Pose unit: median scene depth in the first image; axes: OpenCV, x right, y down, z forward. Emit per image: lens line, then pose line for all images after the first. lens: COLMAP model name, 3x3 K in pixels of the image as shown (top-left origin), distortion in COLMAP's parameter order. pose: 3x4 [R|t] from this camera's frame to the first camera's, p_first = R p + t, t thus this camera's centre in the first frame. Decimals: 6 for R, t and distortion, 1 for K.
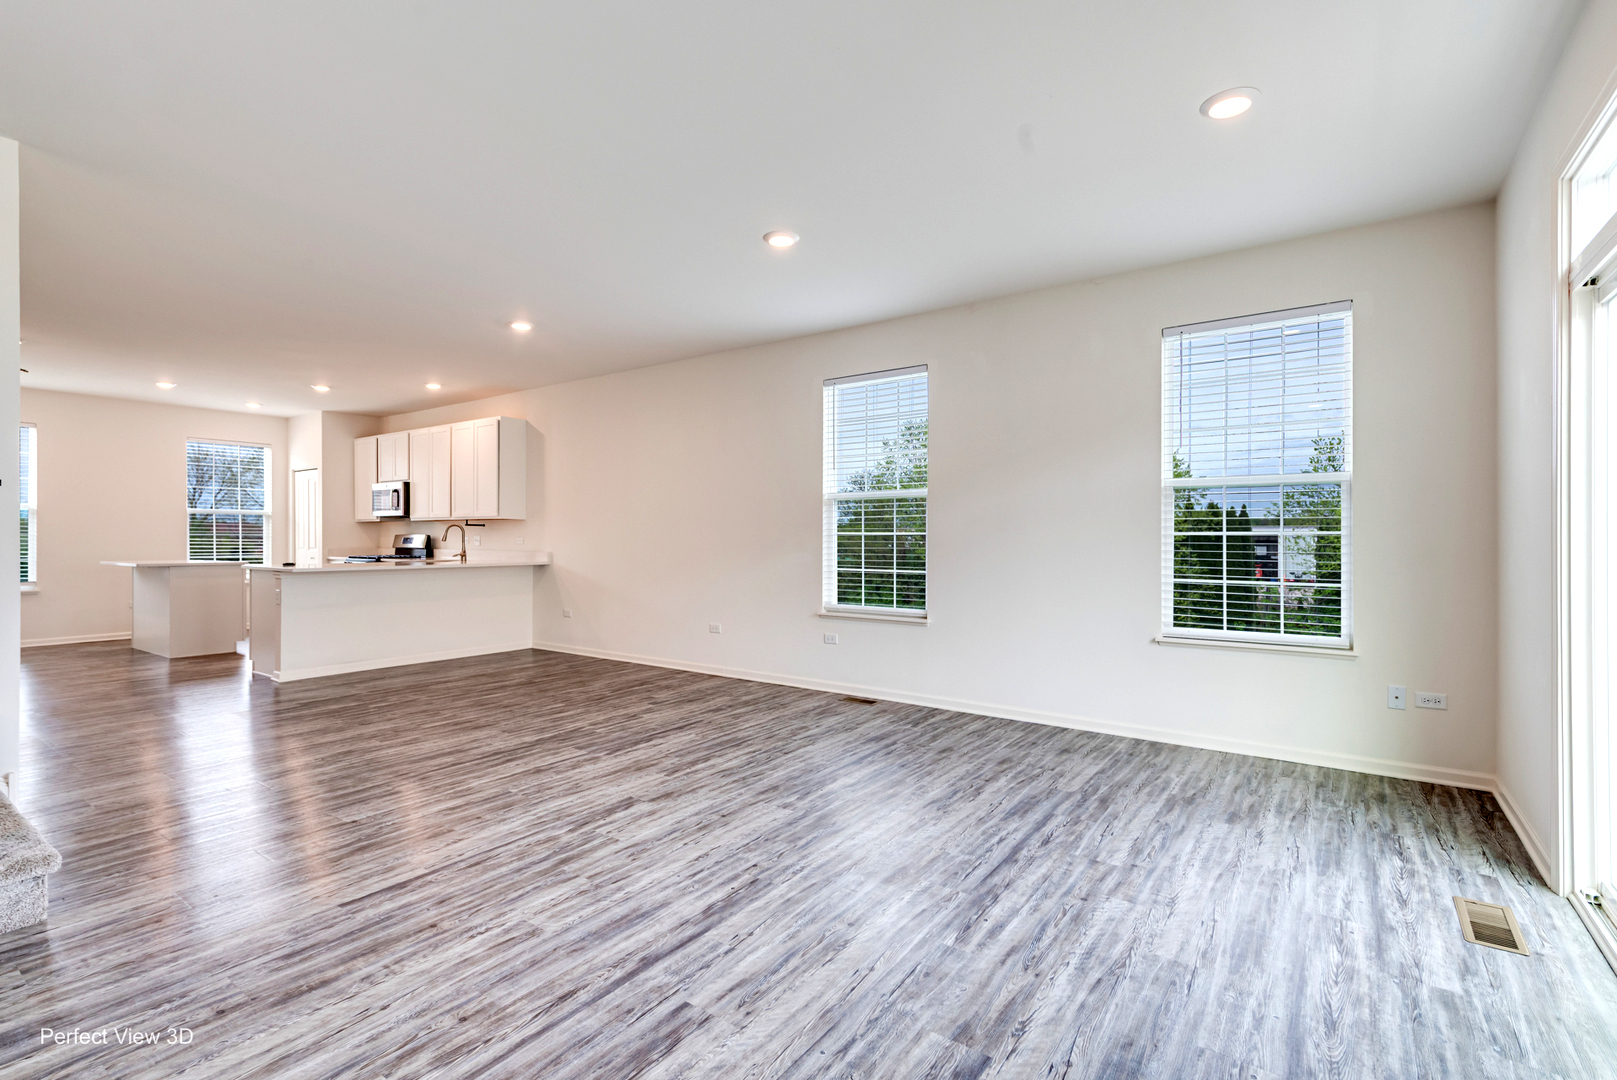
lens RADIAL K [[746.3, 0, 808.5], [0, 746.3, 540.0], [0, 0, 1]] dist [0.011767, -0.001068]
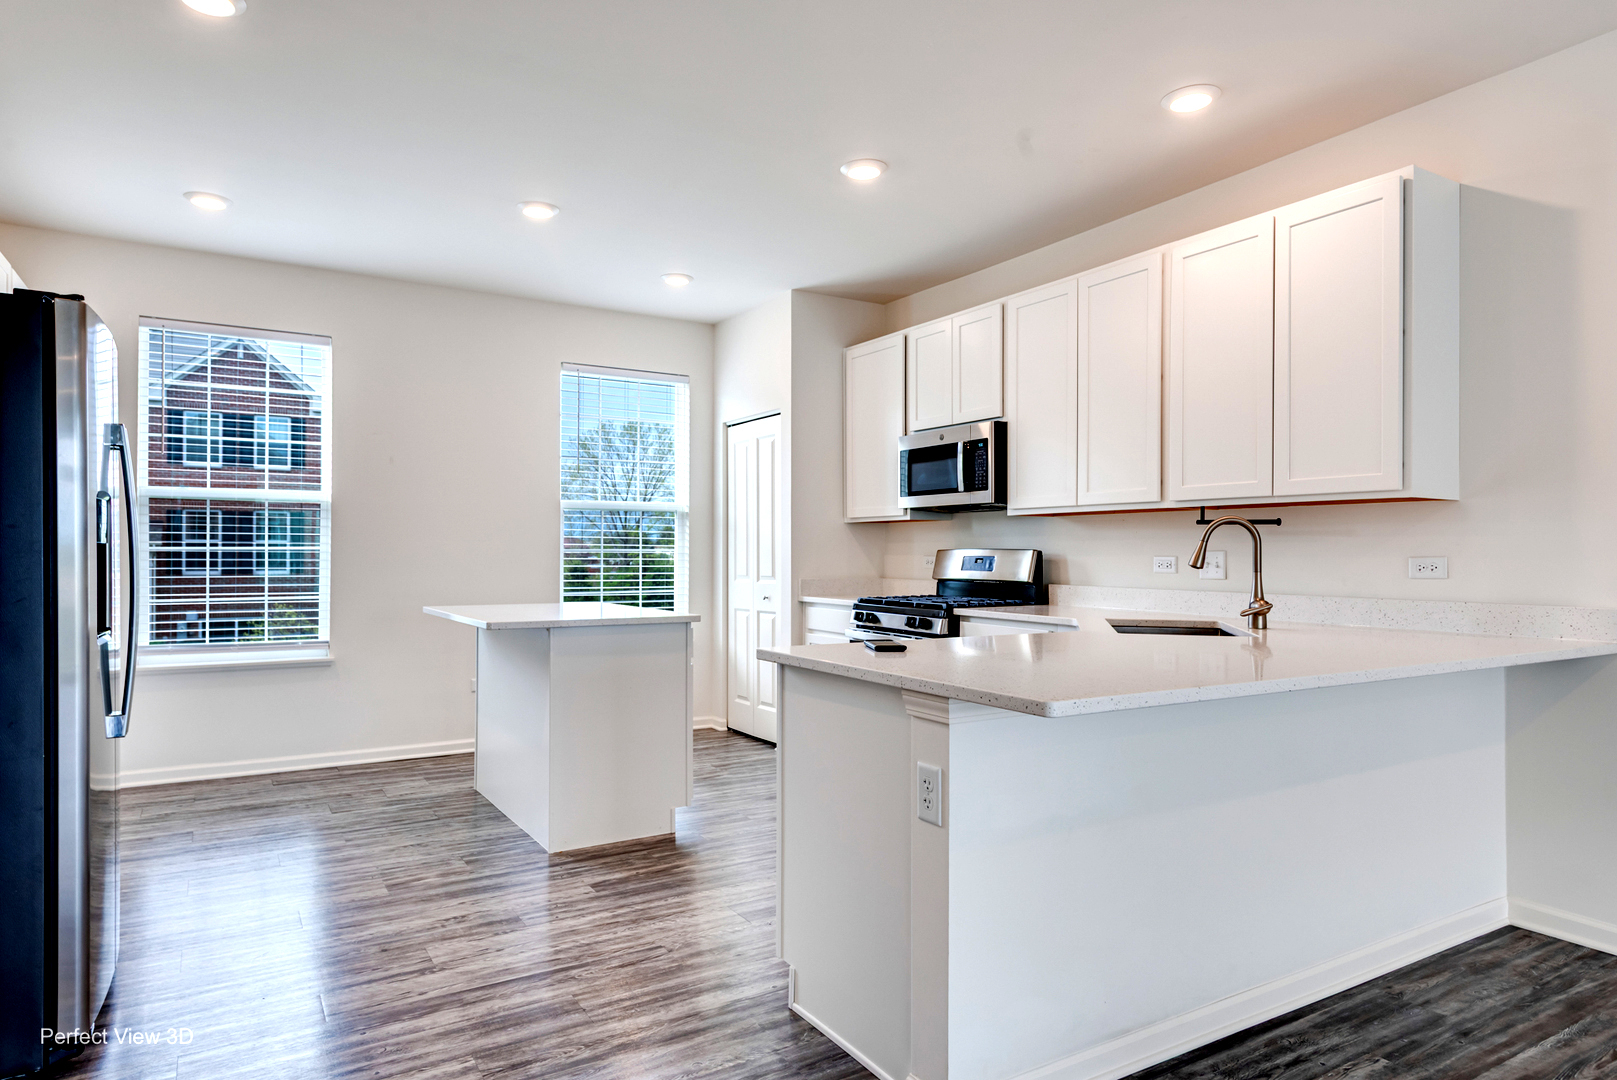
lens RADIAL K [[961.8, 0, 808.5], [0, 961.8, 540.0], [0, 0, 1]] dist [0.024352, -0.000552]
pose [[0.921568, -0.002183, -0.388211, -0.478257], [-0.005697, 0.999800, -0.019147, -0.002288], [0.388175, 0.019857, 0.921372, 0.528357]]
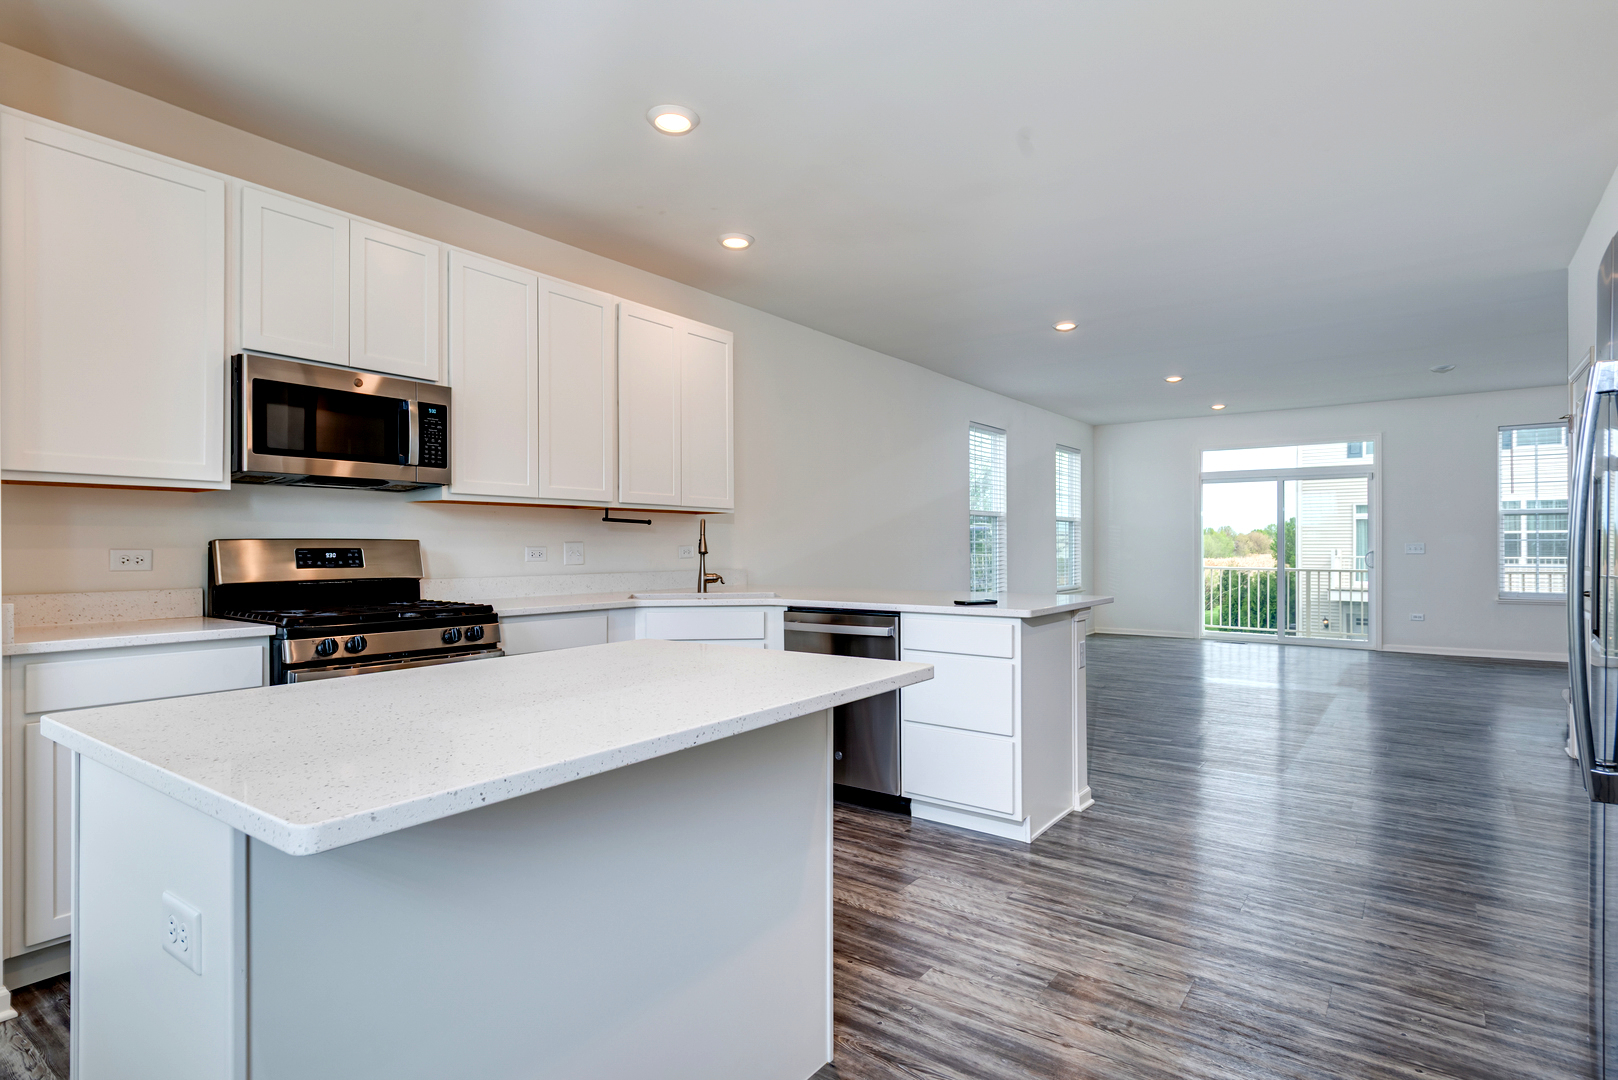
lens RADIAL K [[811.8, 0, 794.0], [0, 811.8, 545.6], [0, 0, 1]] dist [0.023310, -0.000170]
pose [[0.036726, -0.000898, 0.999325, -1.017499], [0.005770, 0.999983, 0.000687, -0.004683], [-0.999309, 0.005741, 0.036730, 0.922031]]
